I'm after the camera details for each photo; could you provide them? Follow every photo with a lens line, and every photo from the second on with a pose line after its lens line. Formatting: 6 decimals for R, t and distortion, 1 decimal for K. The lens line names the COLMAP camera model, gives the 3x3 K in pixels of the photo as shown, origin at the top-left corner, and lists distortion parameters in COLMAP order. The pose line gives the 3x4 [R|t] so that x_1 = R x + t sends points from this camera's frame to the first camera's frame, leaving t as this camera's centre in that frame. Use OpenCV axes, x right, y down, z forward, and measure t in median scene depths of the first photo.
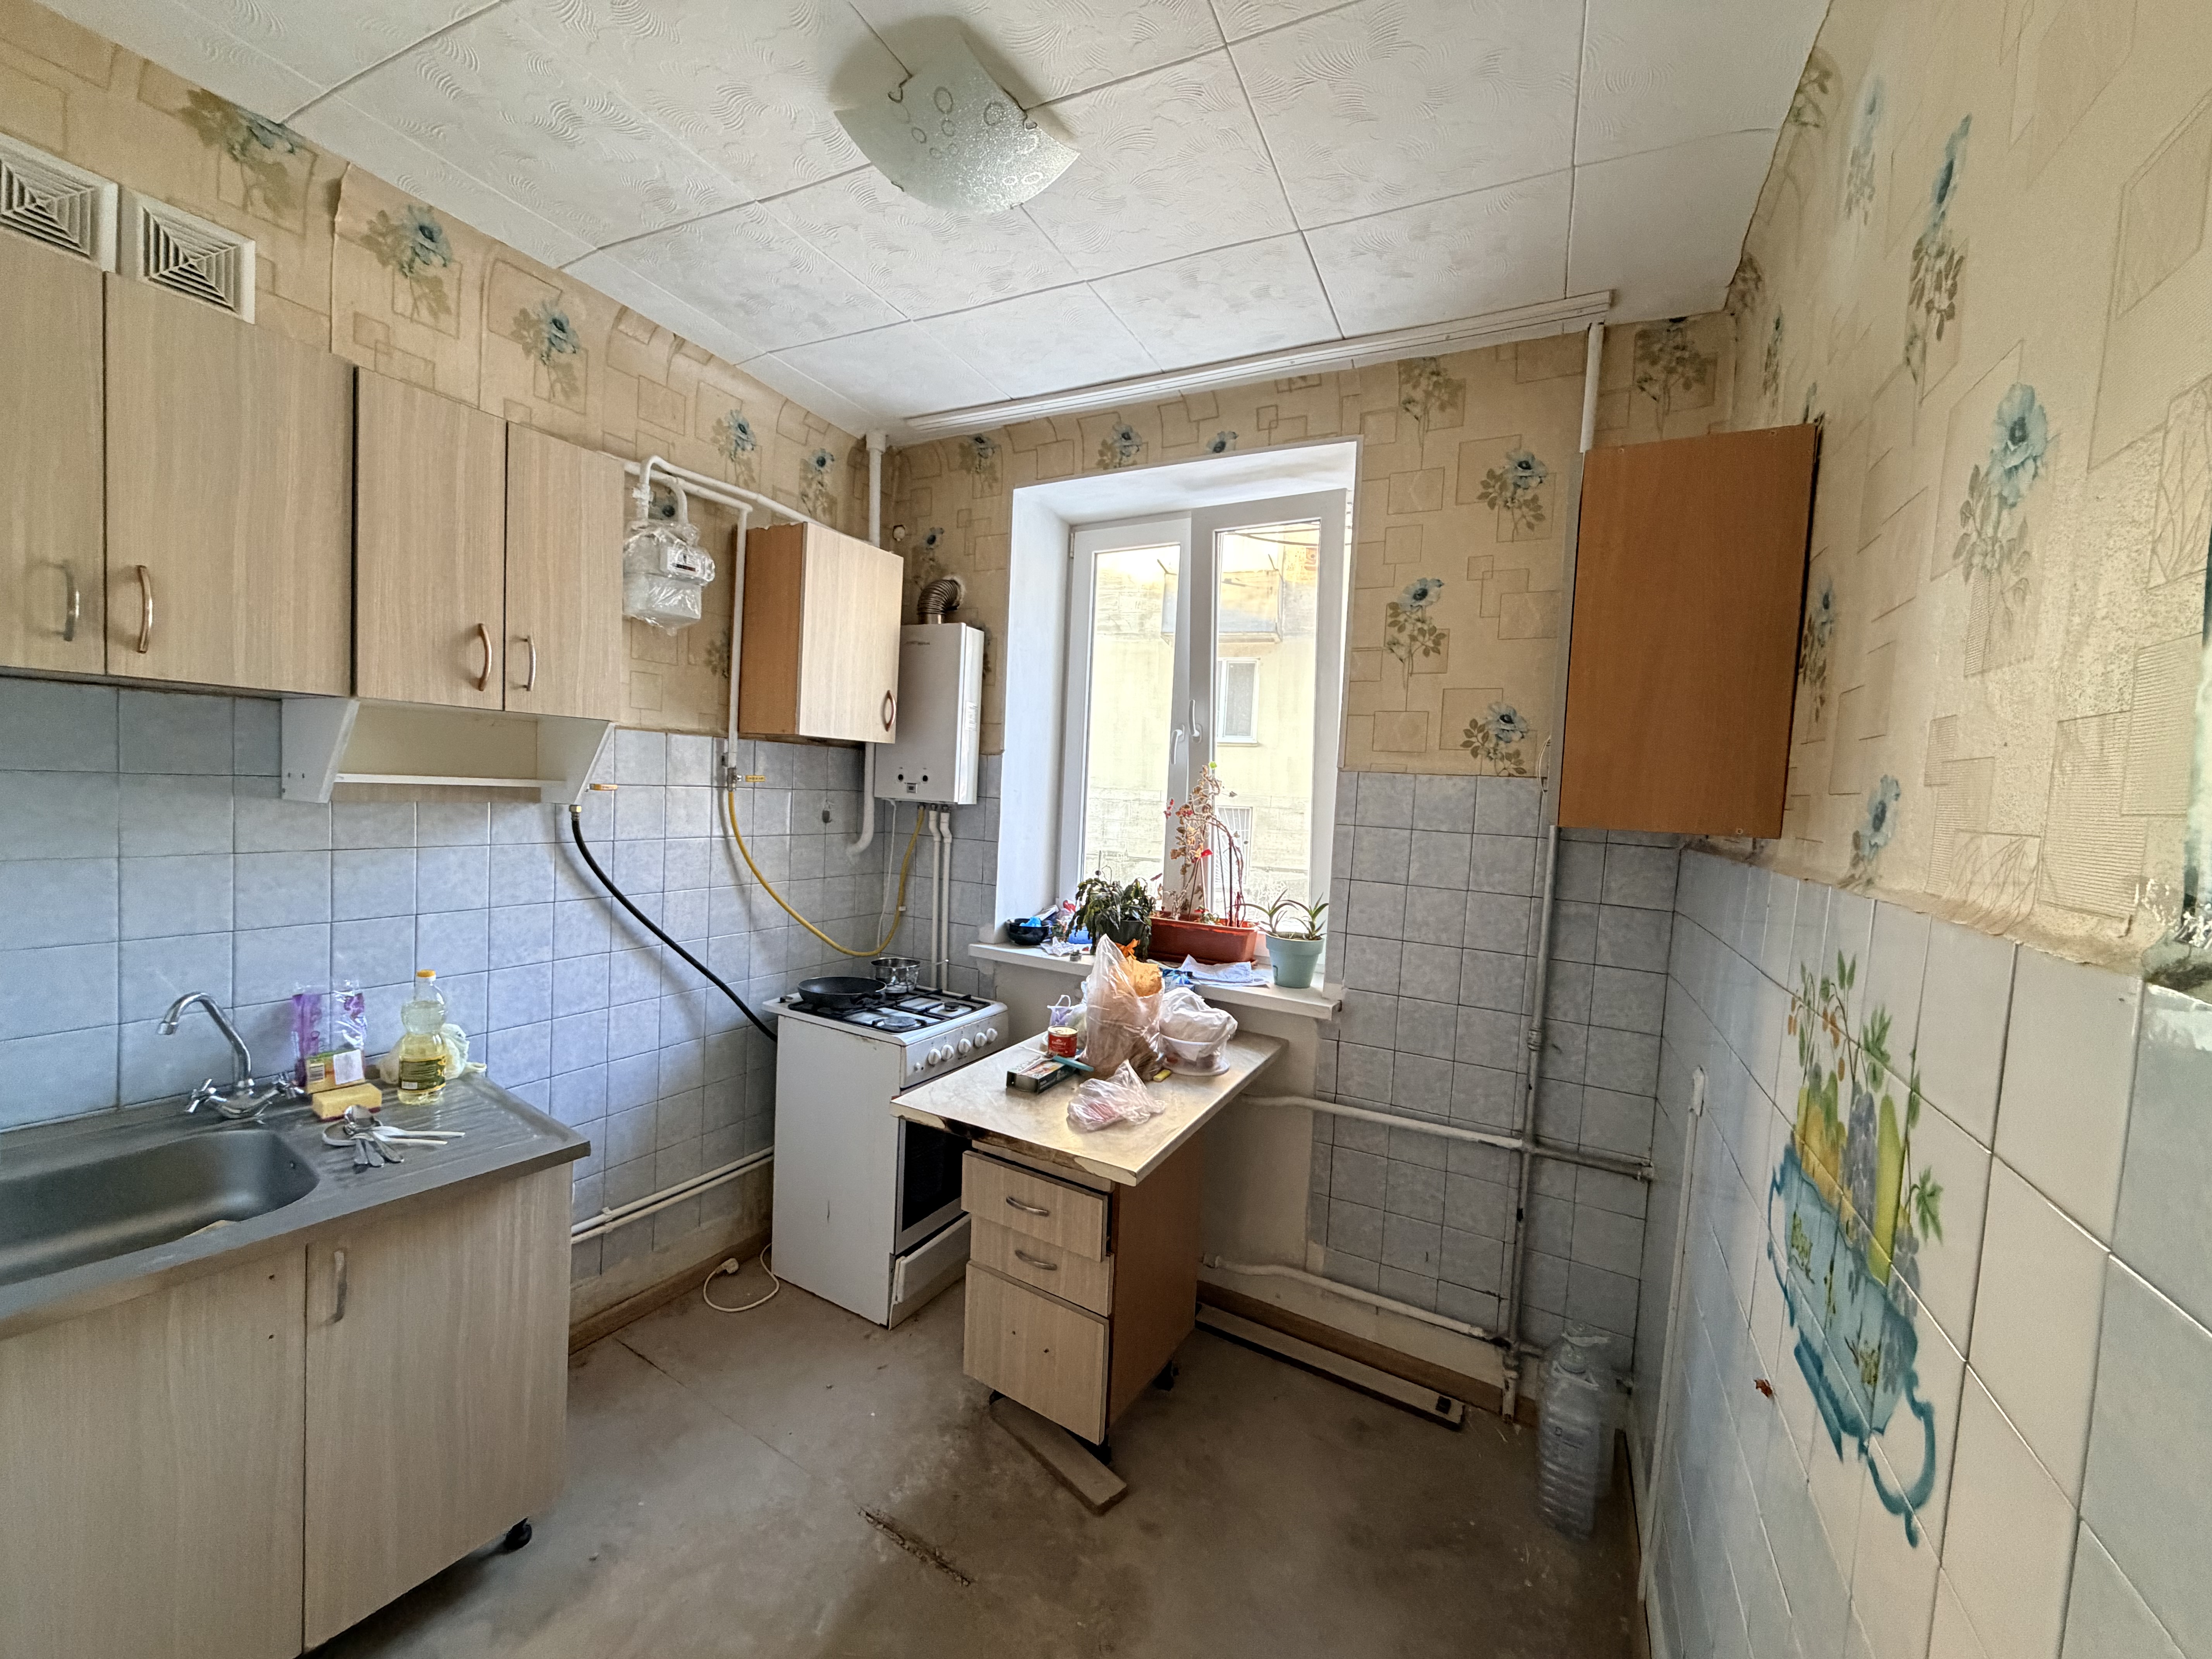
lens RADIAL K [[873.6, 0, 1098.3], [0, 873.6, 829.1], [0, 0, 1]] dist [0.000618, -0.000004]
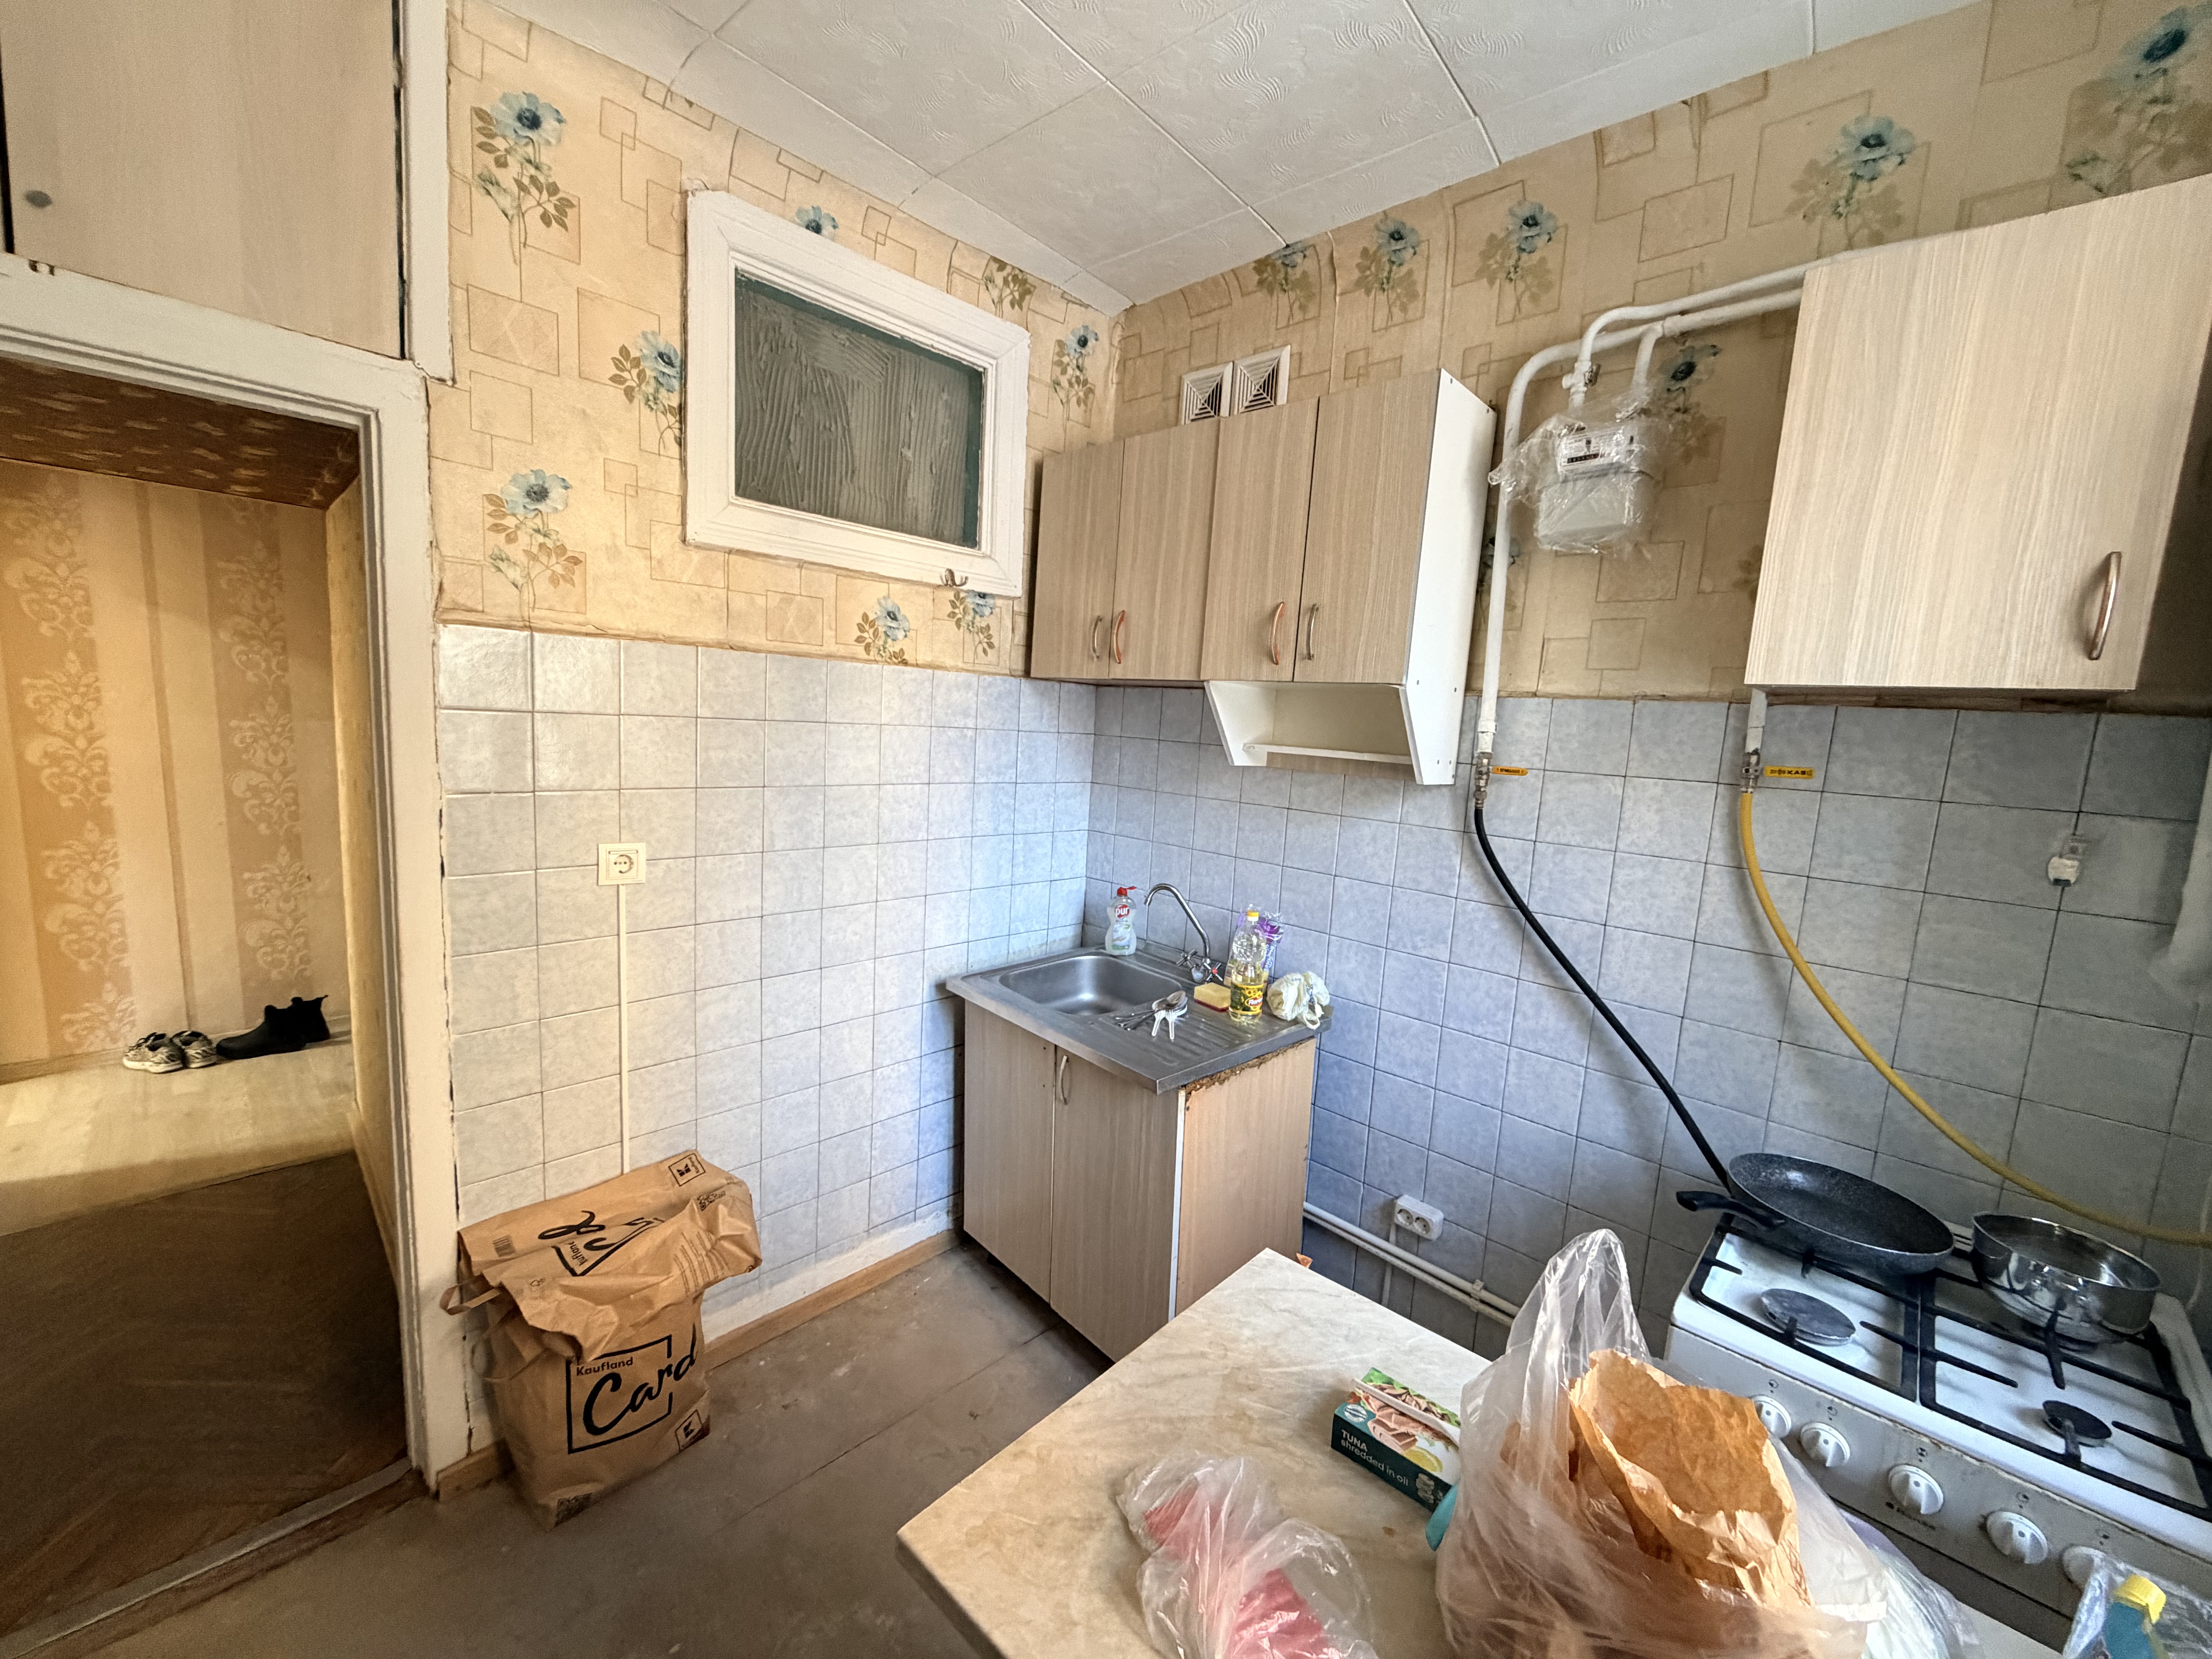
lens RADIAL K [[873.6, 0, 1098.3], [0, 873.6, 829.1], [0, 0, 1]] dist [0.000618, -0.000004]
pose [[-0.247845, 0.057656, -0.967083, 0.327626], [-0.122493, 0.988351, 0.090316, -0.021742], [0.961025, 0.140845, -0.237895, 0.860302]]
